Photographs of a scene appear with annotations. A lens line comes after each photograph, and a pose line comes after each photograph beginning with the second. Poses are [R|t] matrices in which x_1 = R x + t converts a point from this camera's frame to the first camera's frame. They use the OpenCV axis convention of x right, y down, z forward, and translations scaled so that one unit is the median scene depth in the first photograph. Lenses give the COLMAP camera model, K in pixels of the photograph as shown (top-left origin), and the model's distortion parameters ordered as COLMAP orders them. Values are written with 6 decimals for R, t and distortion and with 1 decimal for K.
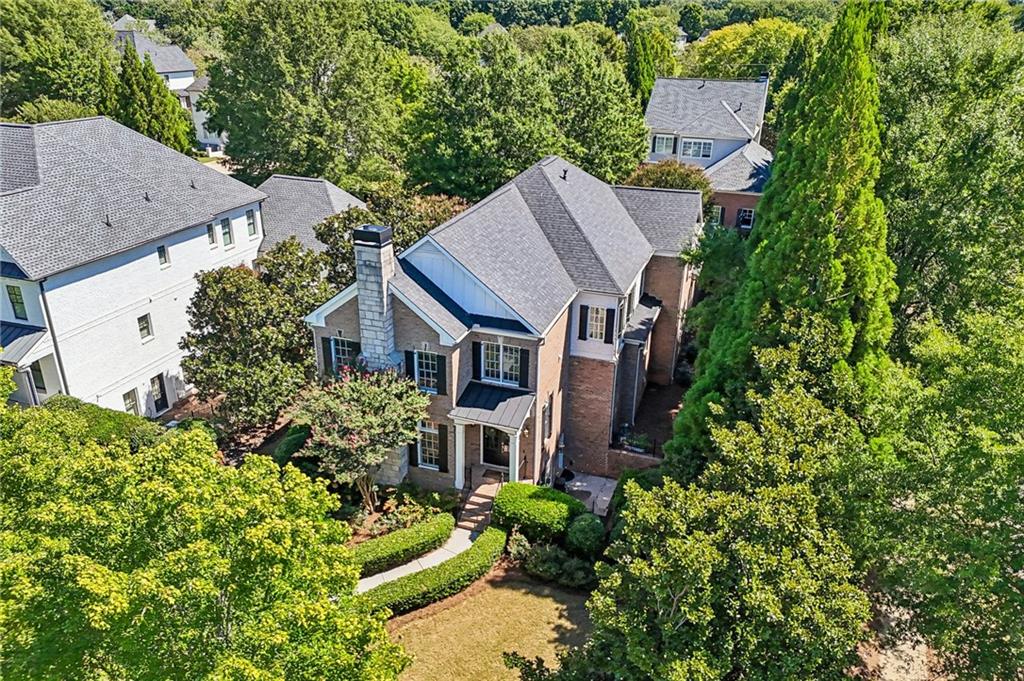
lens RADIAL K [[757.5, 0, 515.1], [0, 757.5, 340.2], [0, 0, 1]] dist [0.026822, -0.001898]
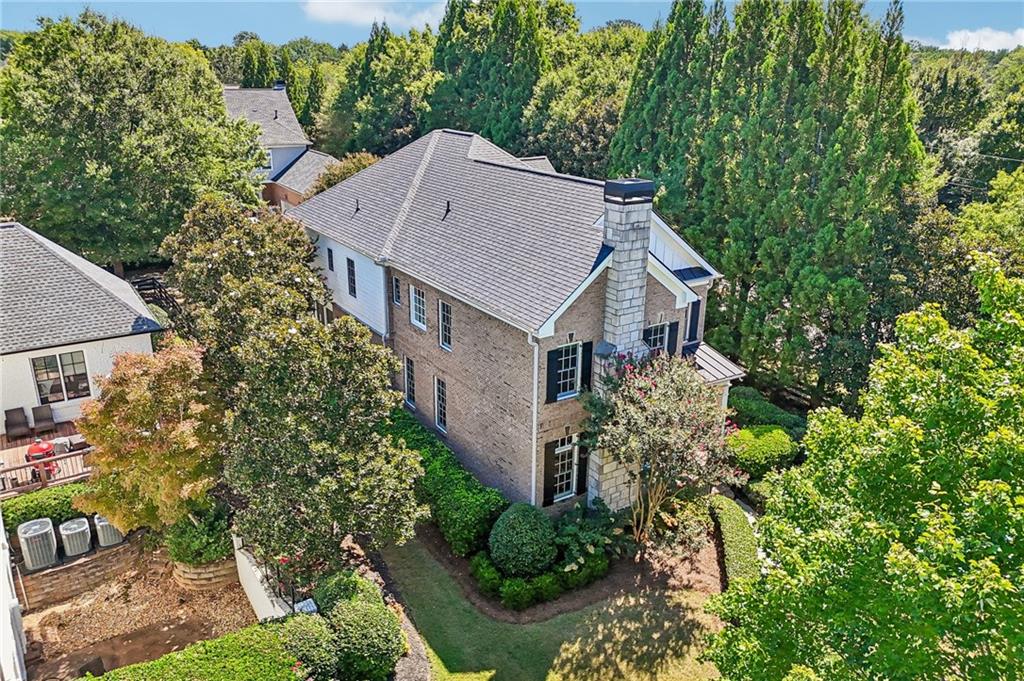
lens RADIAL K [[757.5, 0, 510.6], [0, 757.5, 339.6], [0, 0, 1]] dist [0.026822, -0.001898]
pose [[0.618508, -0.278579, 0.734739, -0.815027], [0.312405, 0.945149, 0.095372, -0.096809], [-0.721007, 0.170547, 0.671612, 0.537879]]
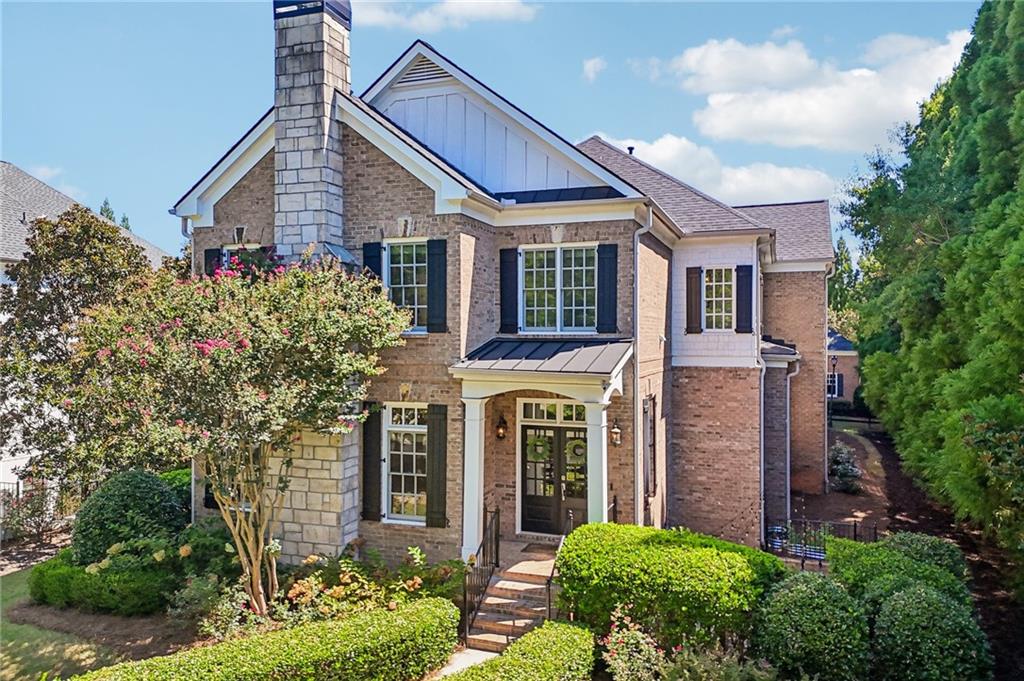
lens RADIAL K [[757.5, 0, 507.4], [0, 757.5, 341.2], [0, 0, 1]] dist [0.026822, -0.001898]
pose [[0.999659, -0.016227, -0.020483, -0.042532], [0.006826, 0.918762, -0.394752, 0.257895], [0.025225, 0.394478, 0.918559, 0.562685]]
